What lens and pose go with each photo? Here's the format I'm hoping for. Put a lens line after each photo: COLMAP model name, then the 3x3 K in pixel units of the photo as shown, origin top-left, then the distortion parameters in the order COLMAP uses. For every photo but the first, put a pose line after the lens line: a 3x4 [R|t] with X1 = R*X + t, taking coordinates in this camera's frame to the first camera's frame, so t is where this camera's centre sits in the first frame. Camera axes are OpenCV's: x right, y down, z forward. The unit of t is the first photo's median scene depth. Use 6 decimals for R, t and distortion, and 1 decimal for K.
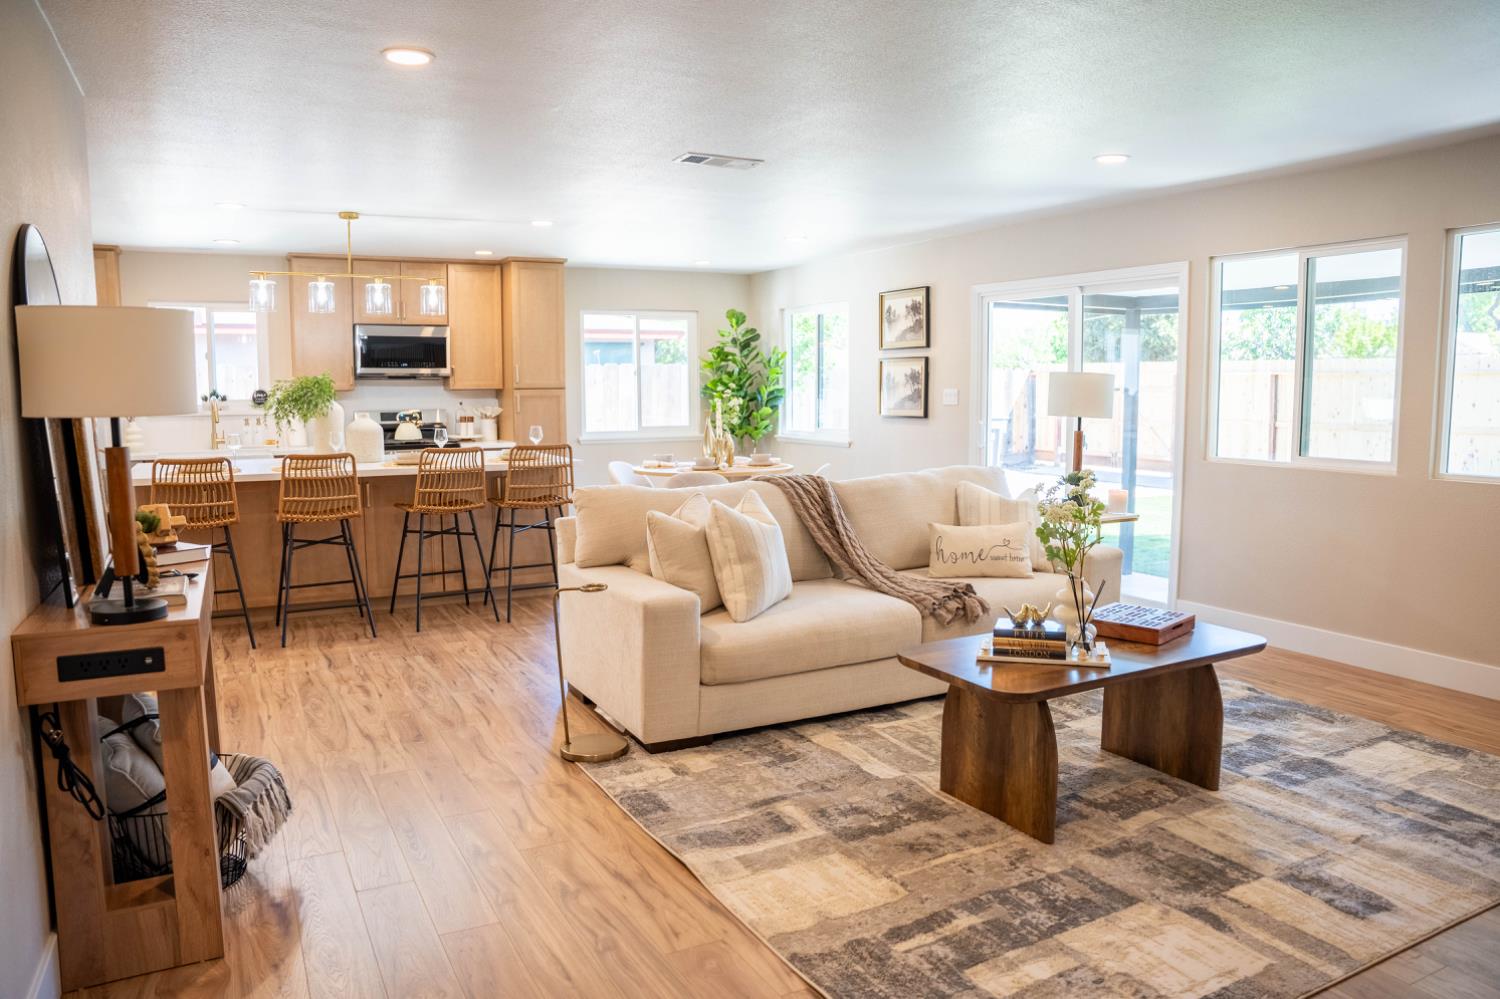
lens RADIAL K [[1044.7, 0, 755.7], [0, 1044.7, 502.6], [0, 0, 1]] dist [-0.177318, 0.134557]
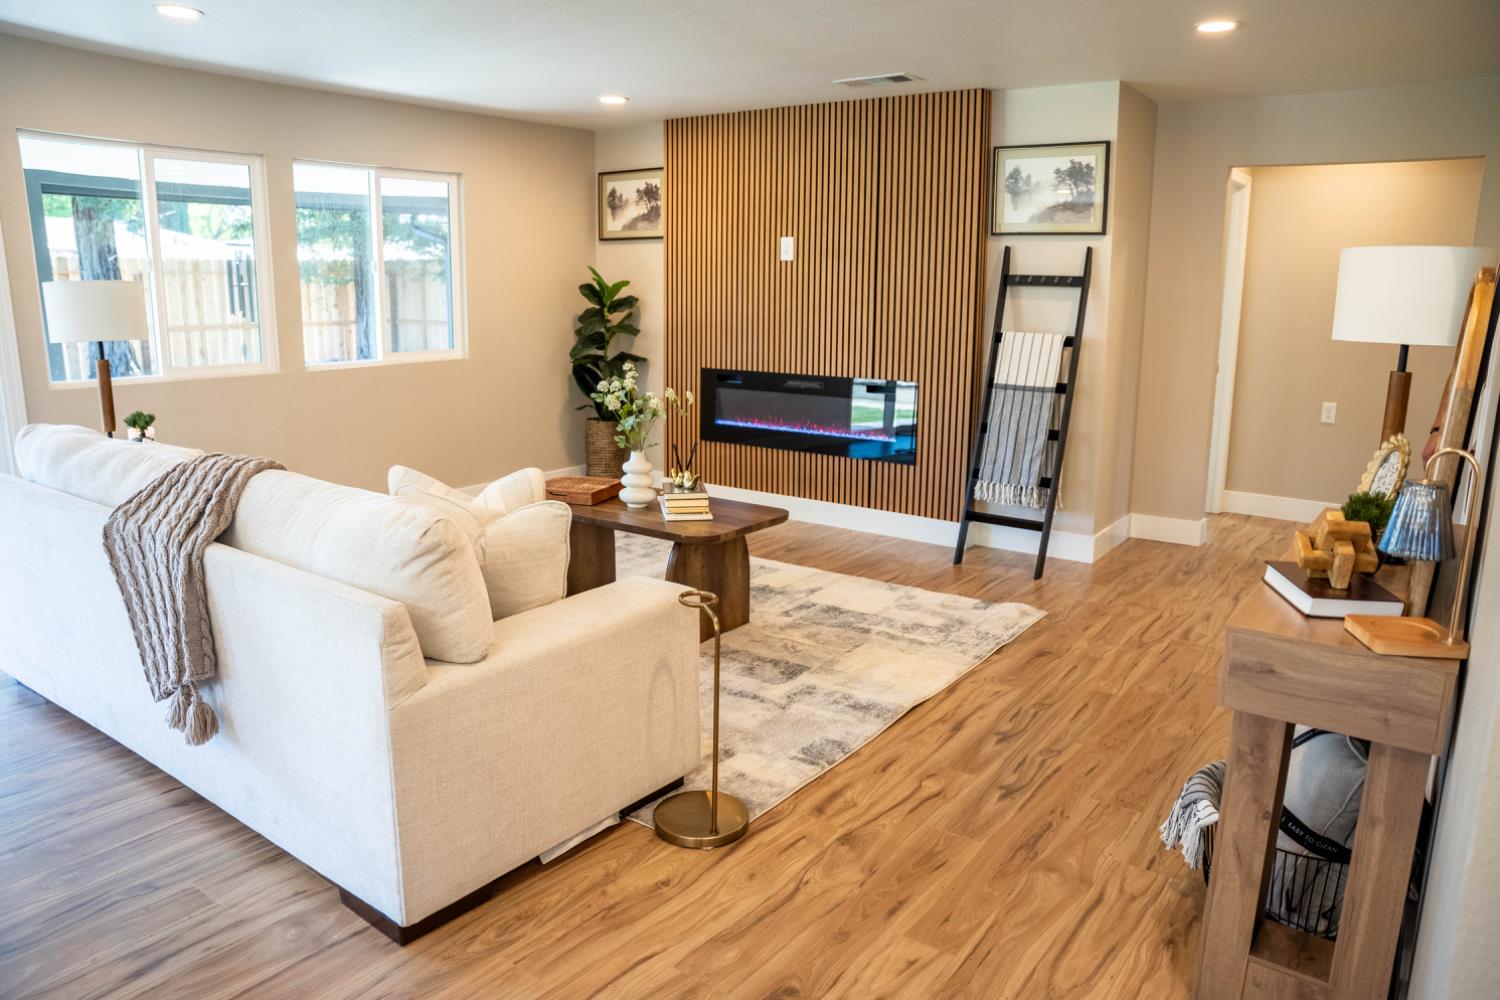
lens RADIAL K [[1043.9, 0, 750.7], [0, 1043.9, 505.2], [0, 0, 1]] dist [-0.177033, 0.133888]
pose [[-0.435749, -0.188307, 0.880149, -0.590073], [0.089628, 0.963931, 0.250606, -0.114153], [-0.895594, 0.188088, -0.403155, 0.946733]]
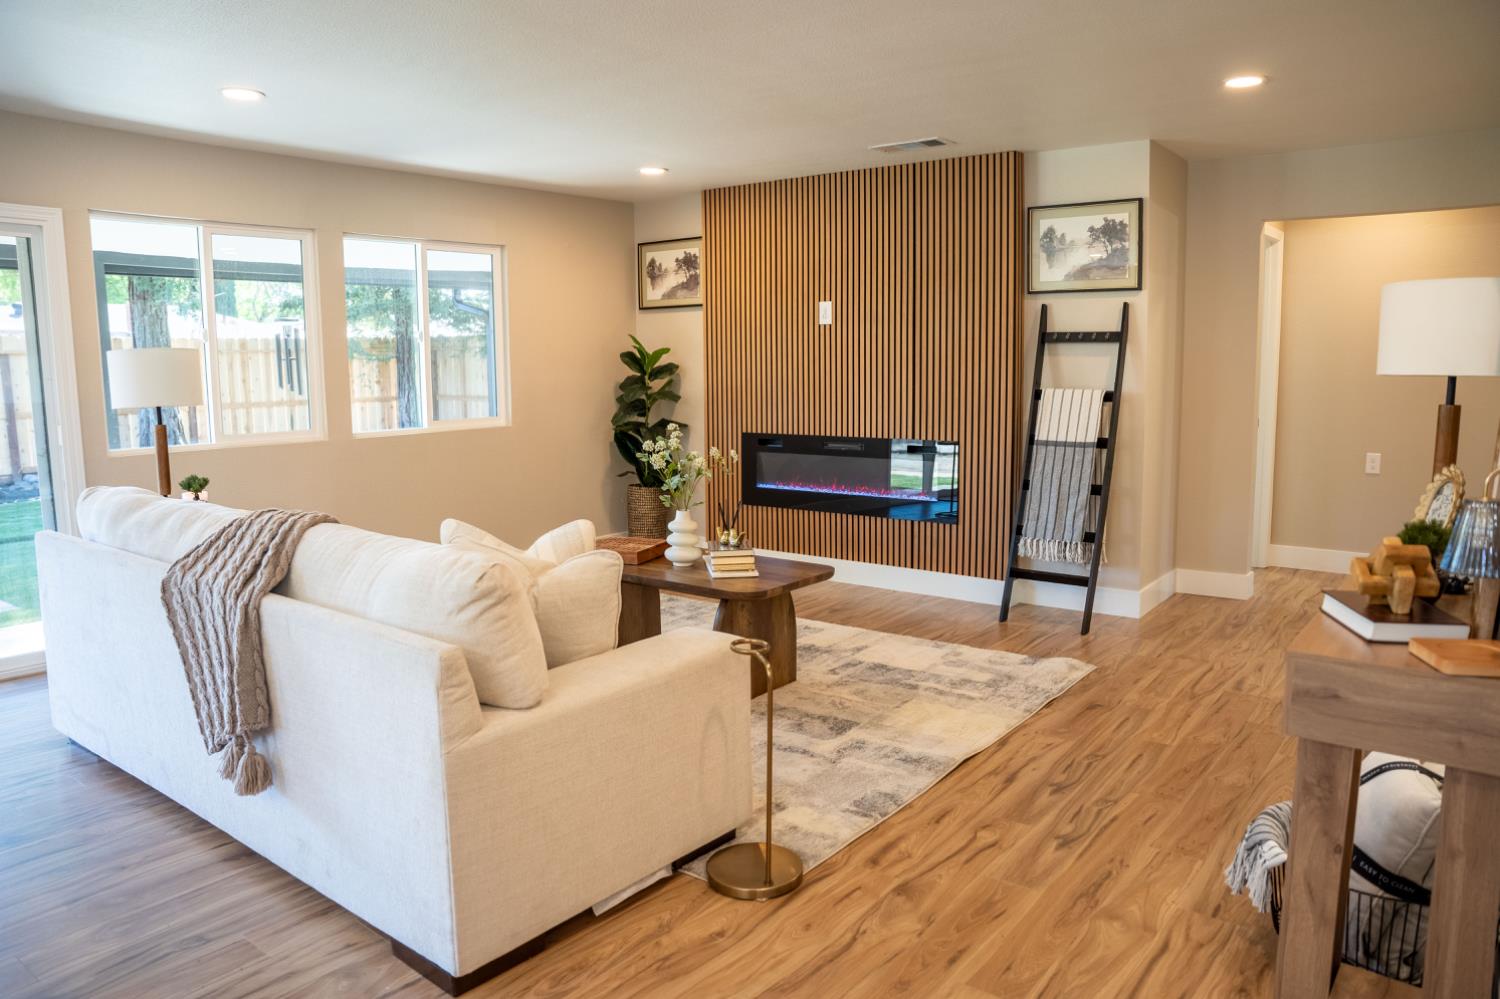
lens RADIAL K [[1044.7, 0, 755.7], [0, 1044.7, 502.6], [0, 0, 1]] dist [-0.177318, 0.134557]
pose [[-0.410757, -0.116715, 0.904244, -0.592724], [0.110005, 0.978183, 0.176229, -0.102334], [-0.905084, 0.171859, -0.388956, 0.956791]]
